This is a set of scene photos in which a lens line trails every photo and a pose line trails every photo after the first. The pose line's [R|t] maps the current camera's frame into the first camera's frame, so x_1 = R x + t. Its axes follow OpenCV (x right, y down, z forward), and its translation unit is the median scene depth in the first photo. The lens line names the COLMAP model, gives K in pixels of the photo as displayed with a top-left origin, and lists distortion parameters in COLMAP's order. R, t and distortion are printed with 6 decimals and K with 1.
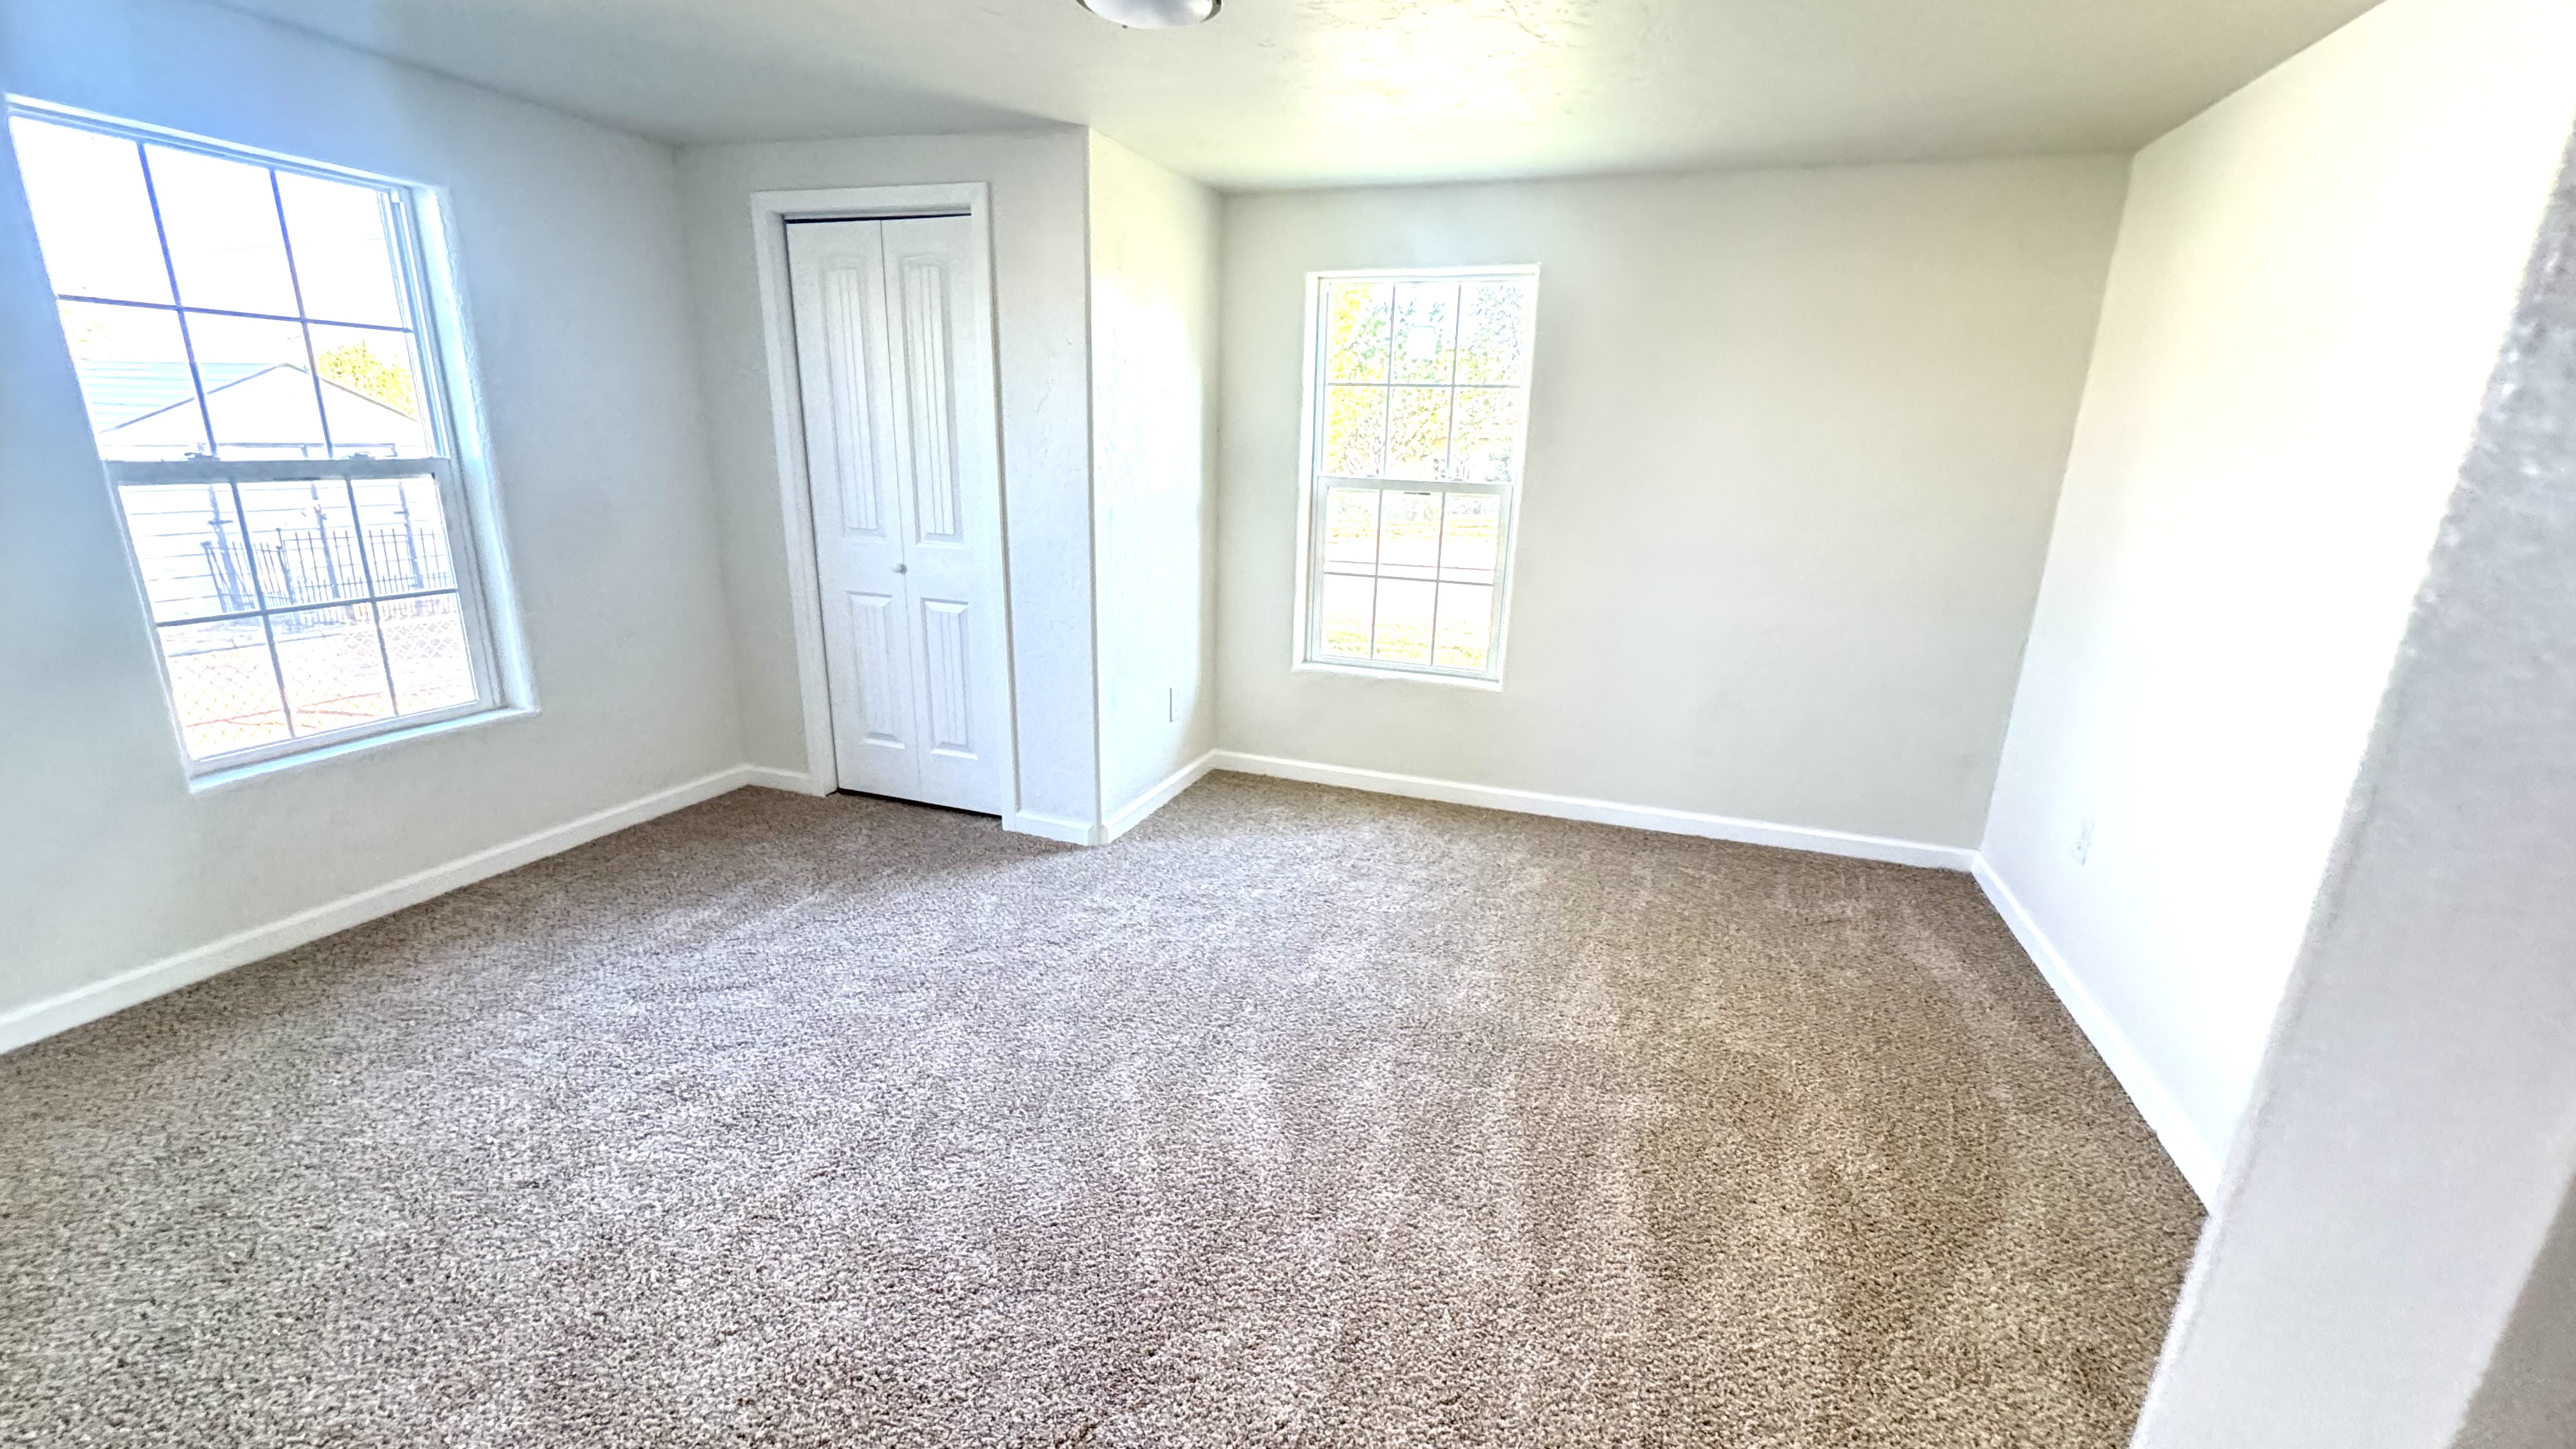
lens RADIAL K [[1038.5, 0, 1273.7], [0, 1038.5, 724.7], [0, 0, 1]] dist [-0.004786, -0.000377]
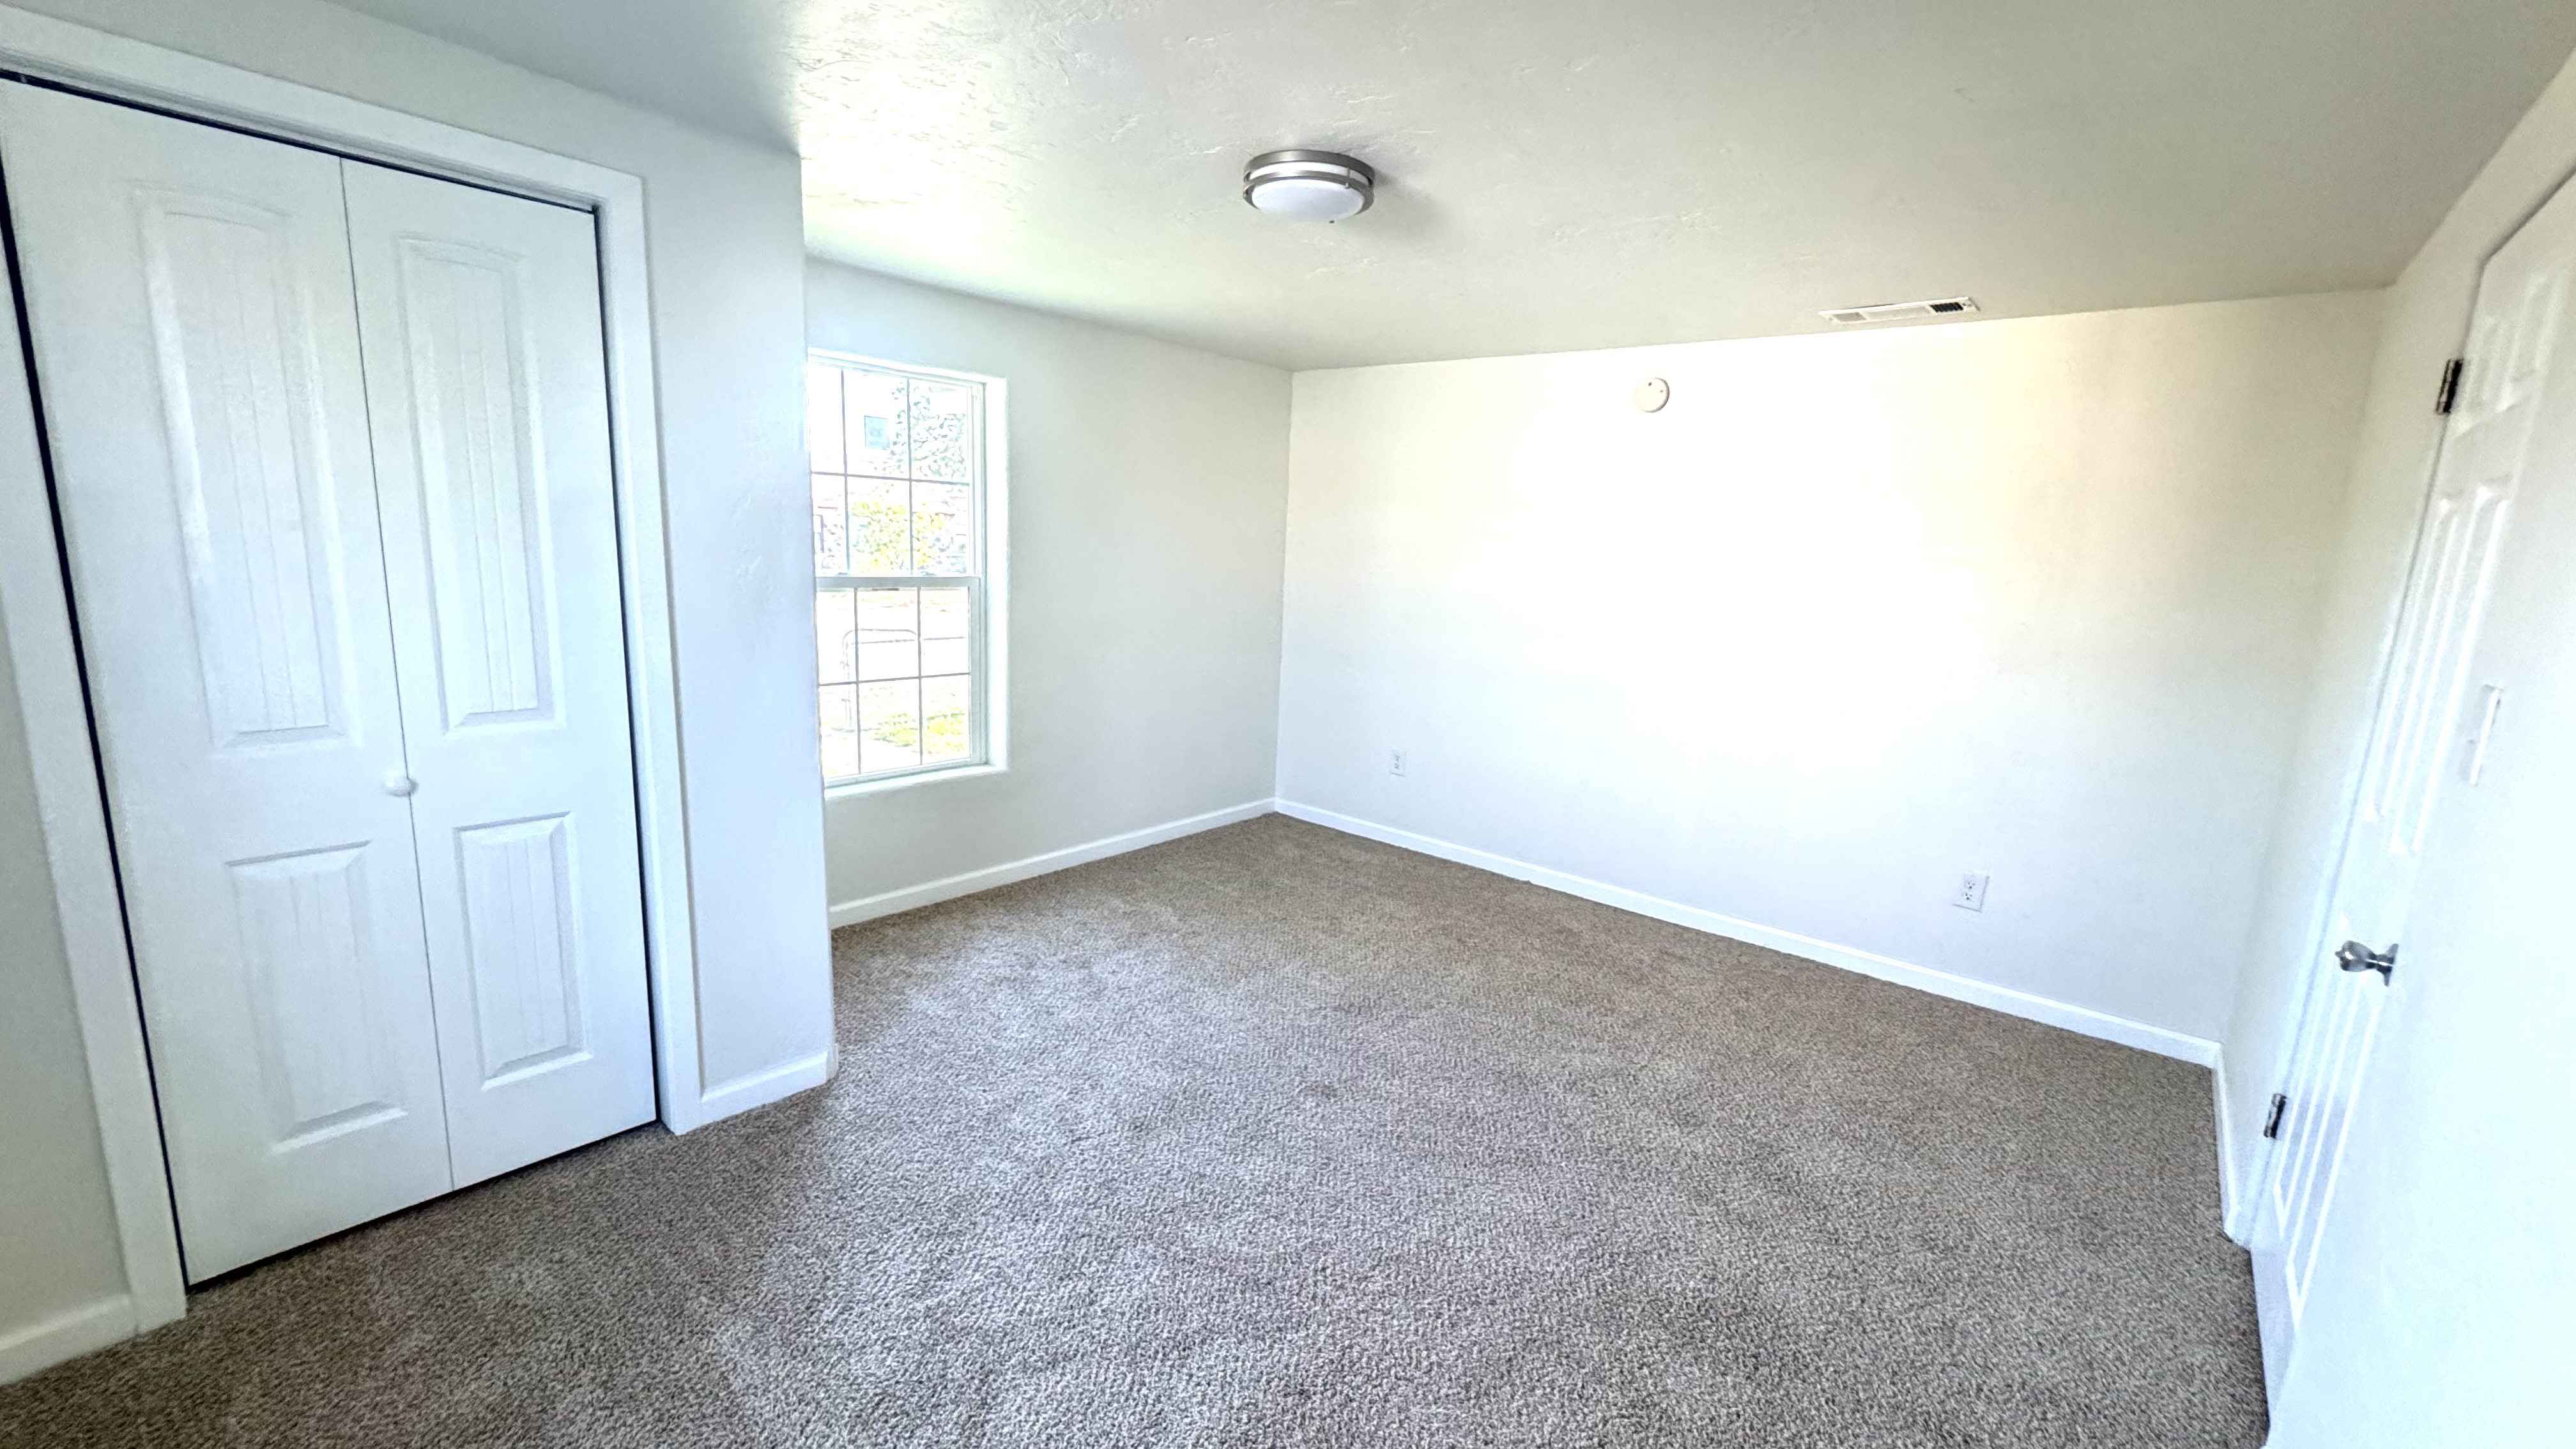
lens RADIAL K [[1038.5, 0, 1288.6], [0, 1038.5, 726.2], [0, 0, 1]] dist [-0.004786, -0.000377]
pose [[0.344697, -0.180791, 0.921140, -0.694702], [0.213382, 0.970681, 0.110665, -0.142215], [-0.914140, 0.158408, 0.373169, 0.365742]]
